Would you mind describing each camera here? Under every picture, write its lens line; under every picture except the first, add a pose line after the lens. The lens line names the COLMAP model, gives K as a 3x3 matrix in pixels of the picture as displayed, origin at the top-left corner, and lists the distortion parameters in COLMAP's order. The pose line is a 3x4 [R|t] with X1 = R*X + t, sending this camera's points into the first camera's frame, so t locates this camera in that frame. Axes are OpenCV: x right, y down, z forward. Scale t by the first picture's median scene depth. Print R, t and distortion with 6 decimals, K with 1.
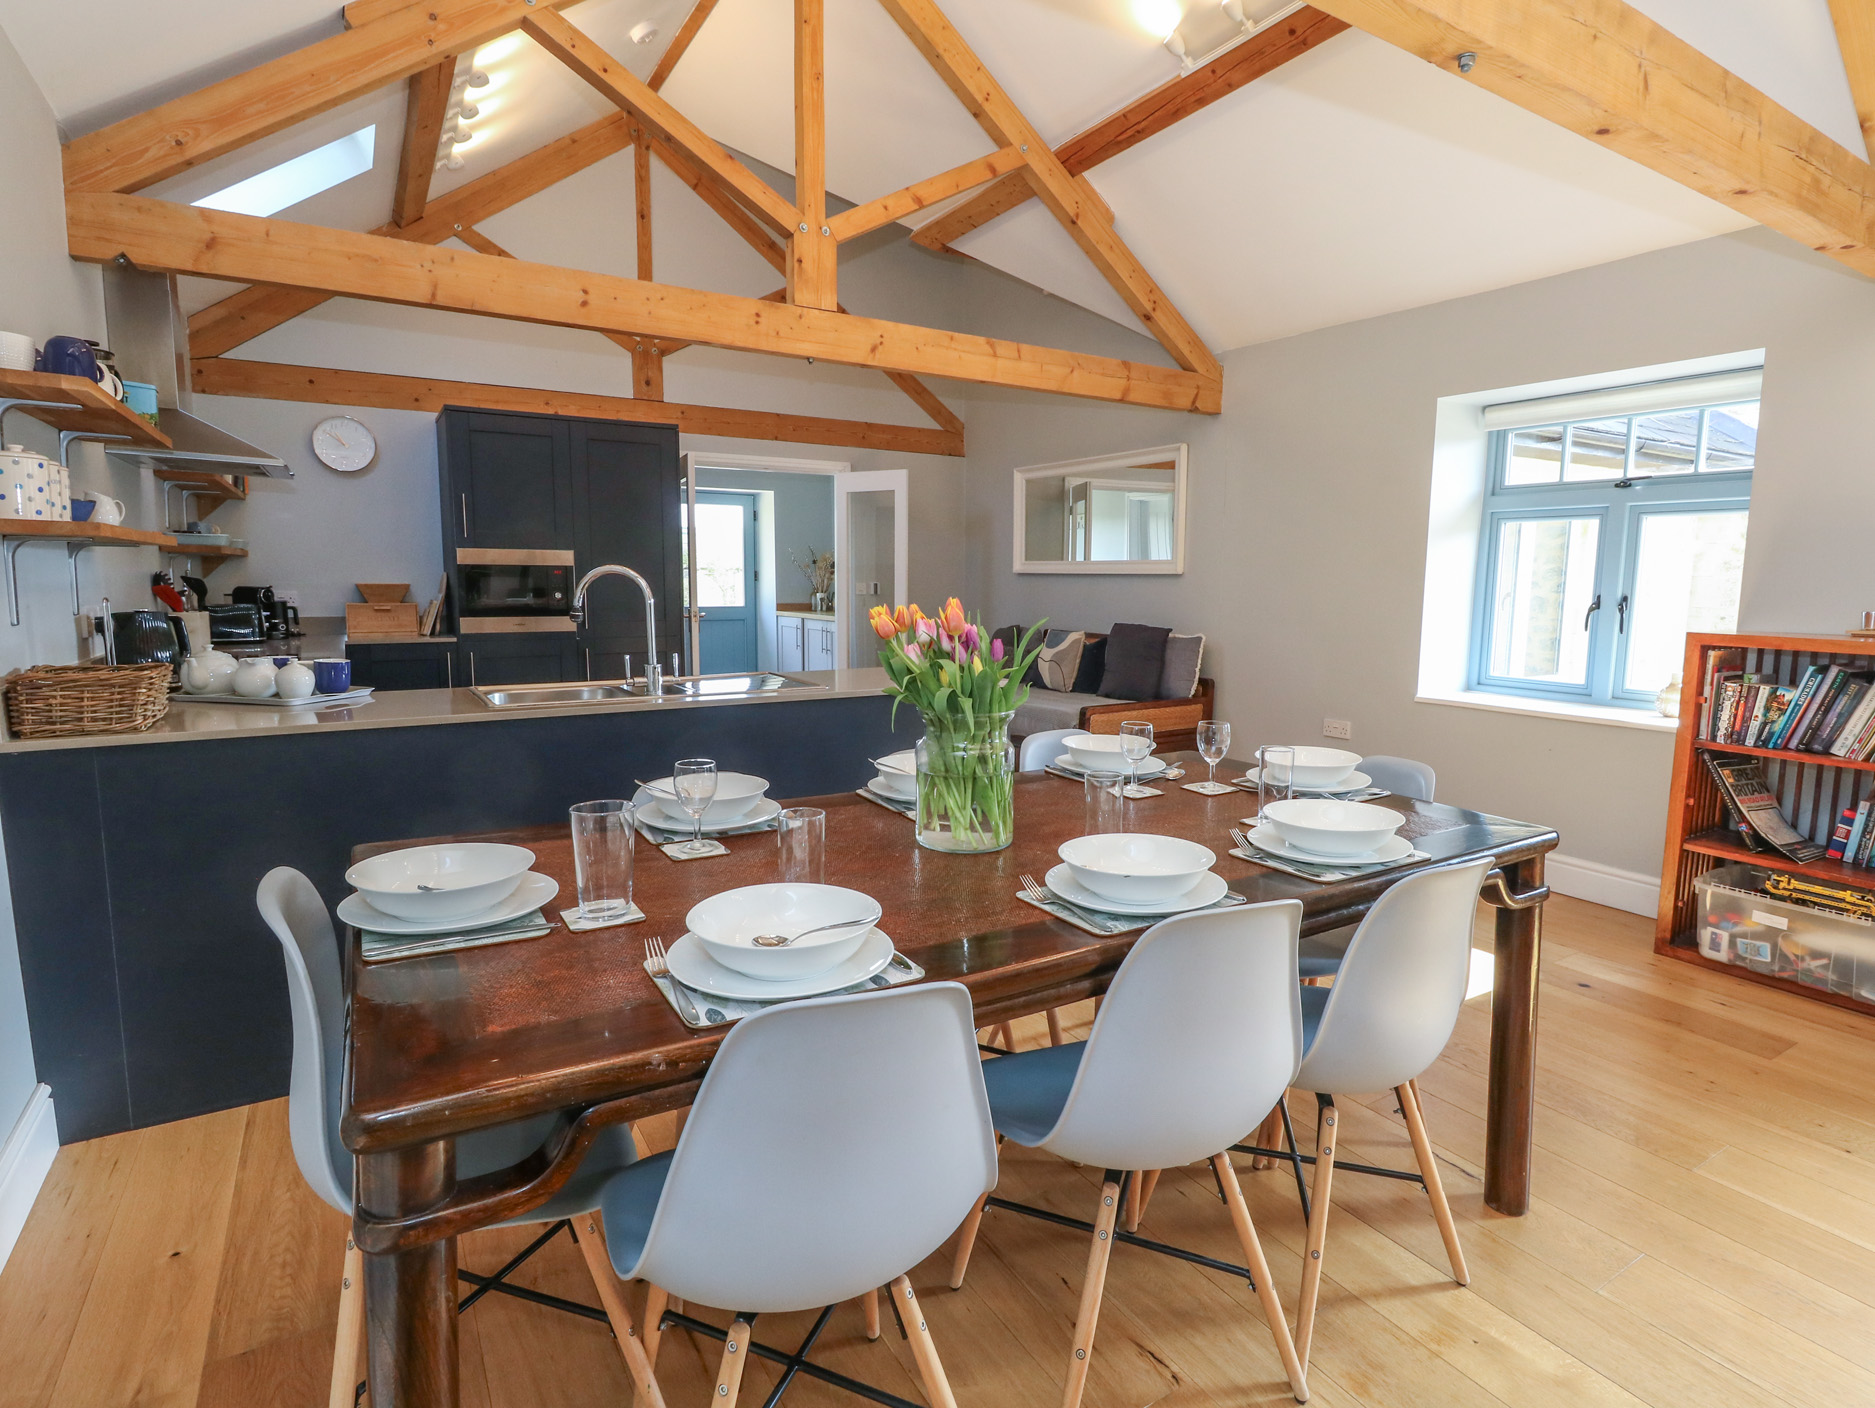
lens RADIAL K [[972.8, 0, 937.5], [0, 972.8, 704.0], [0, 0, 1]] dist [0.001921, 0.000581]
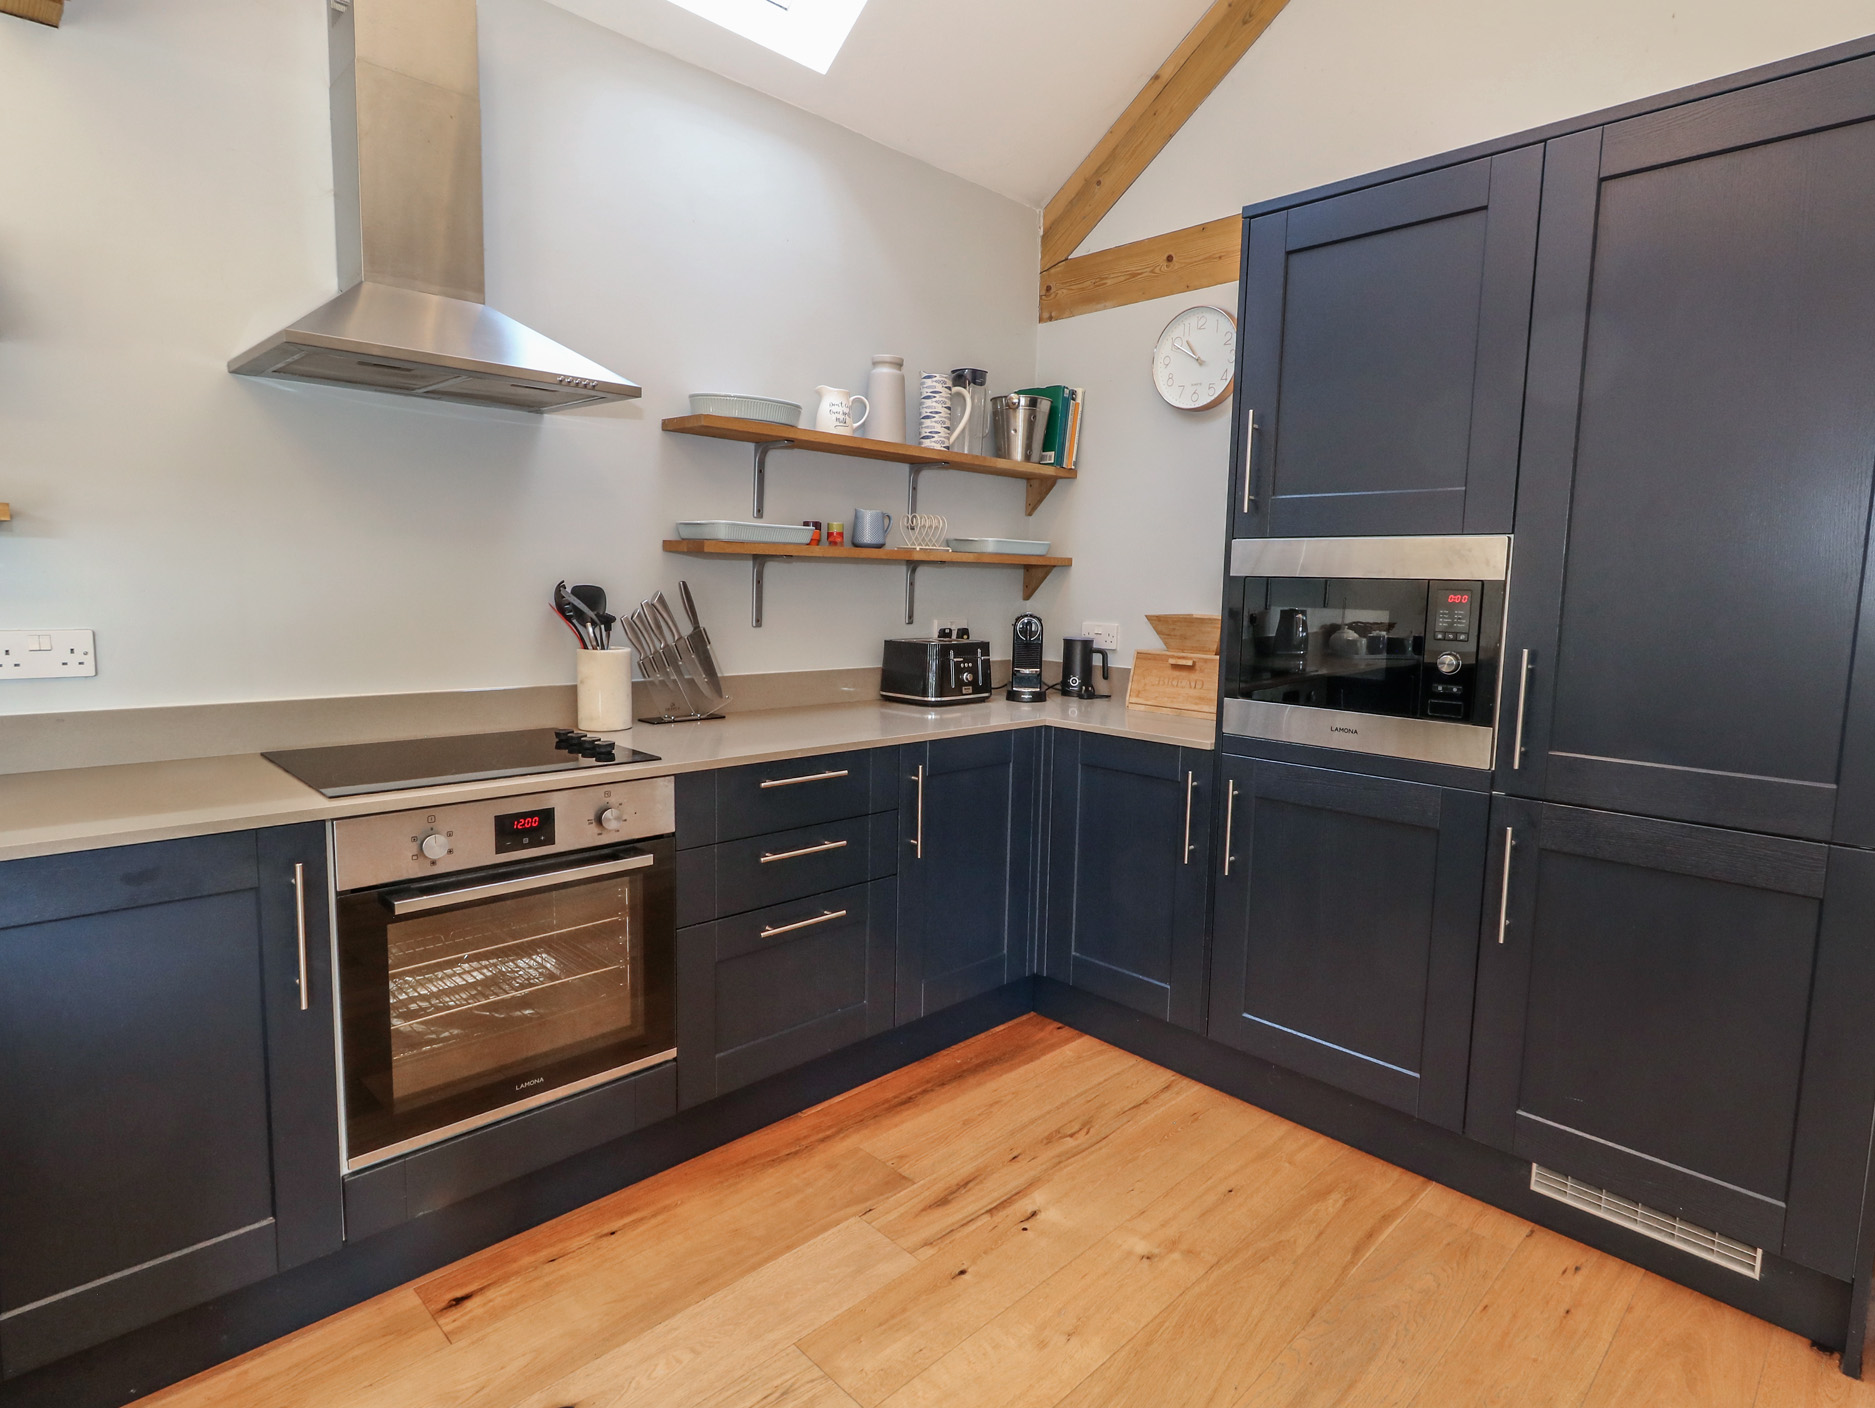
lens RADIAL K [[998.0, 0, 950.8], [0, 998.0, 694.3], [0, 0, 1]] dist [-0.002099, -0.000049]
pose [[0.235153, 0.106083, -0.966152, -0.082511], [-0.146637, 0.986521, 0.072629, -0.101385], [0.960833, 0.124594, 0.247538, 0.745024]]
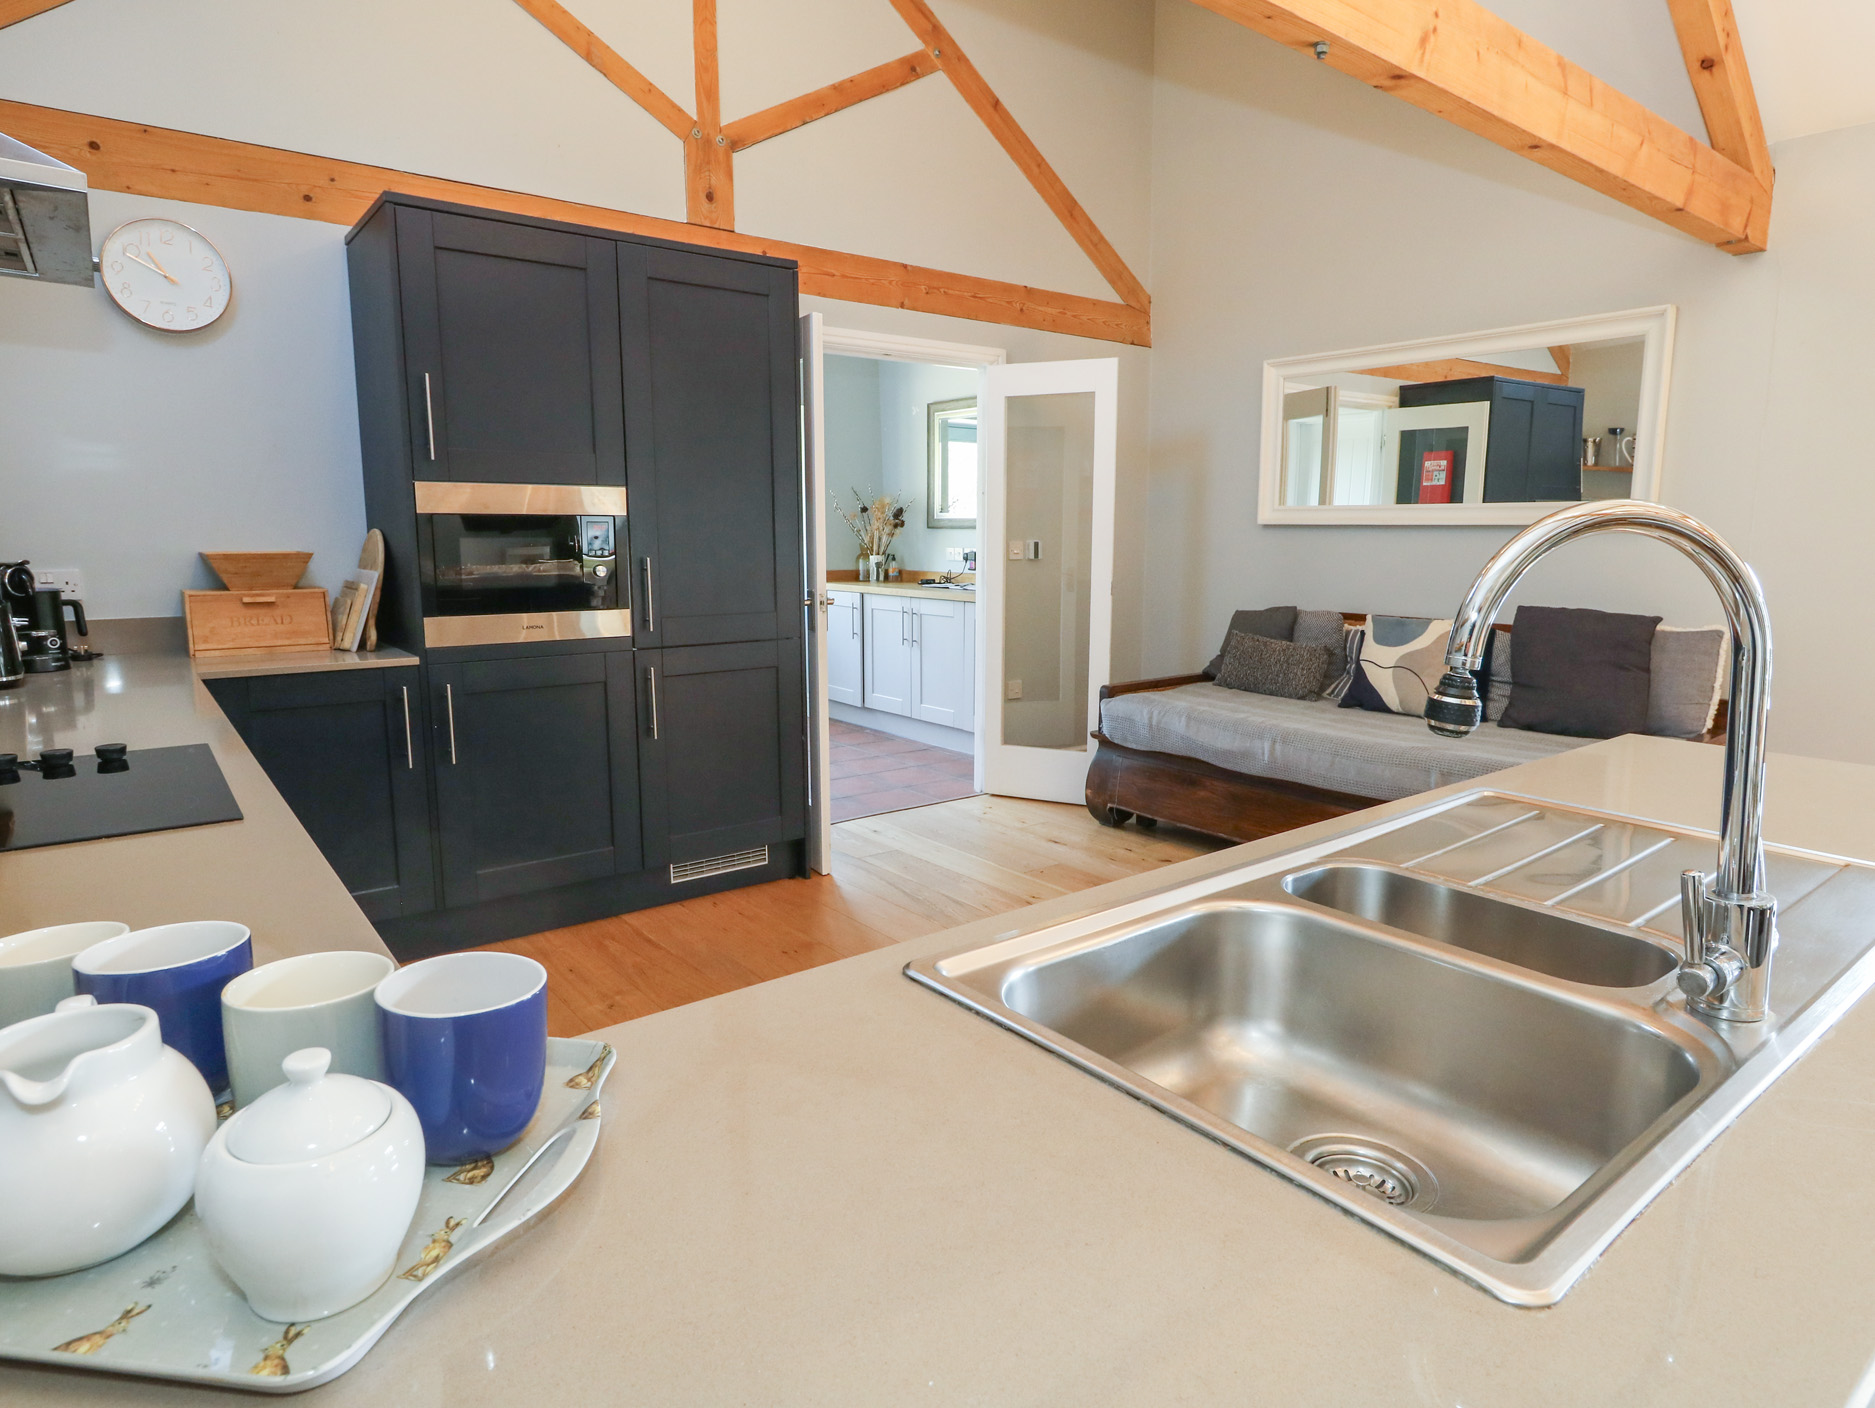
lens RADIAL K [[1090.5, 0, 942.2], [0, 1090.5, 705.5], [0, 0, 1]] dist [-0.003957, -0.000483]
pose [[0.993713, -0.023790, 0.109397, -0.273451], [0.020494, 0.999304, 0.031156, -0.052946], [-0.110062, -0.028718, 0.993510, 0.384018]]
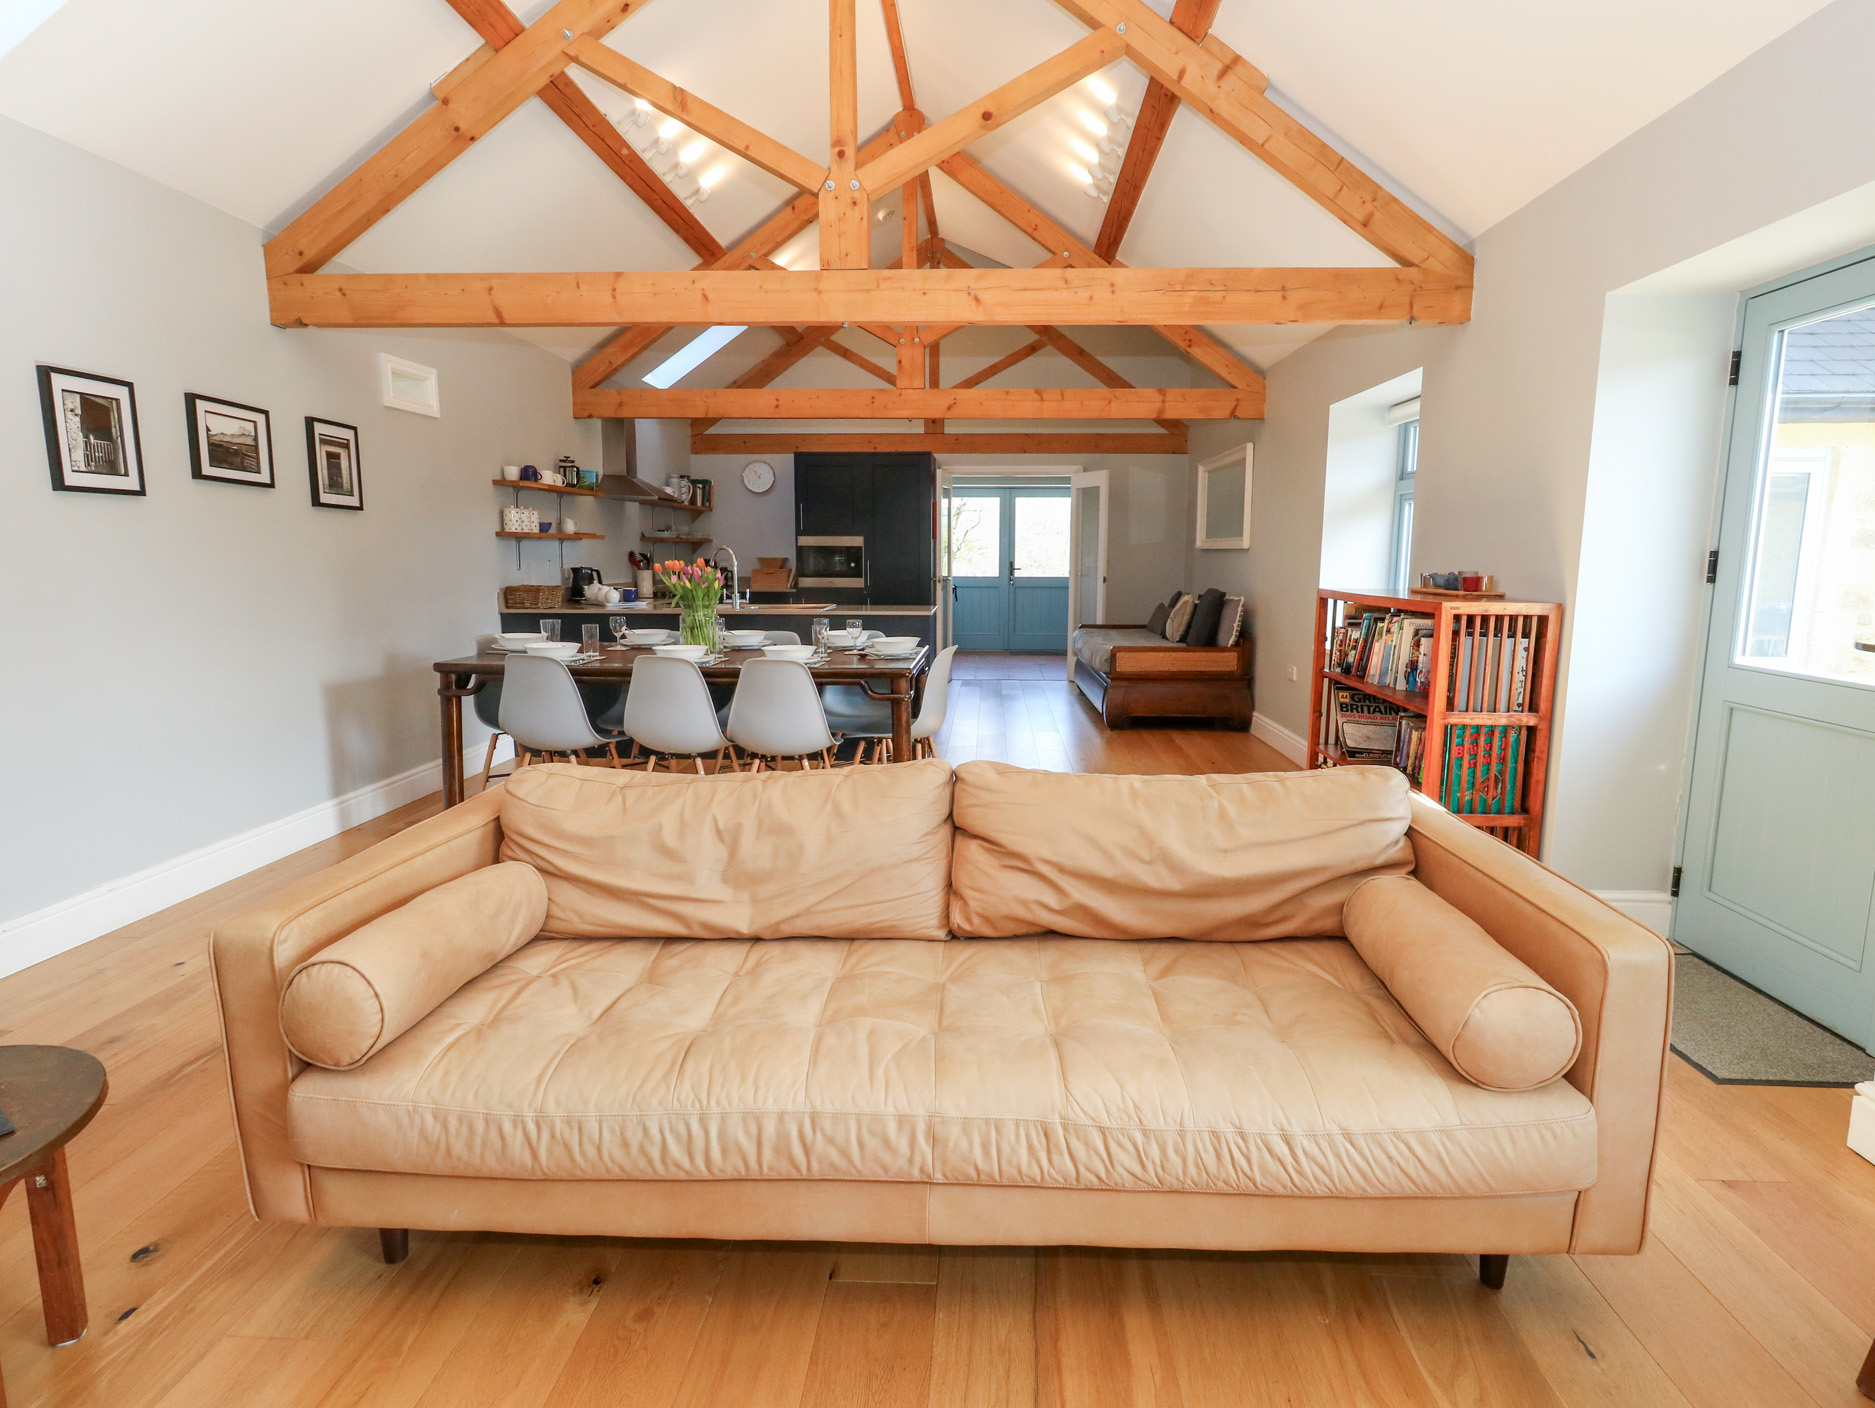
lens RADIAL K [[960.9, 0, 937.5], [0, 960.9, 704.0], [0, 0, 1]] dist [-0.002737, 0.040980]
pose [[0.827565, 0.082127, -0.555330, 0.632120], [-0.069025, 0.996621, 0.044526, 0.037890], [0.557111, 0.001483, 0.830437, -0.240633]]
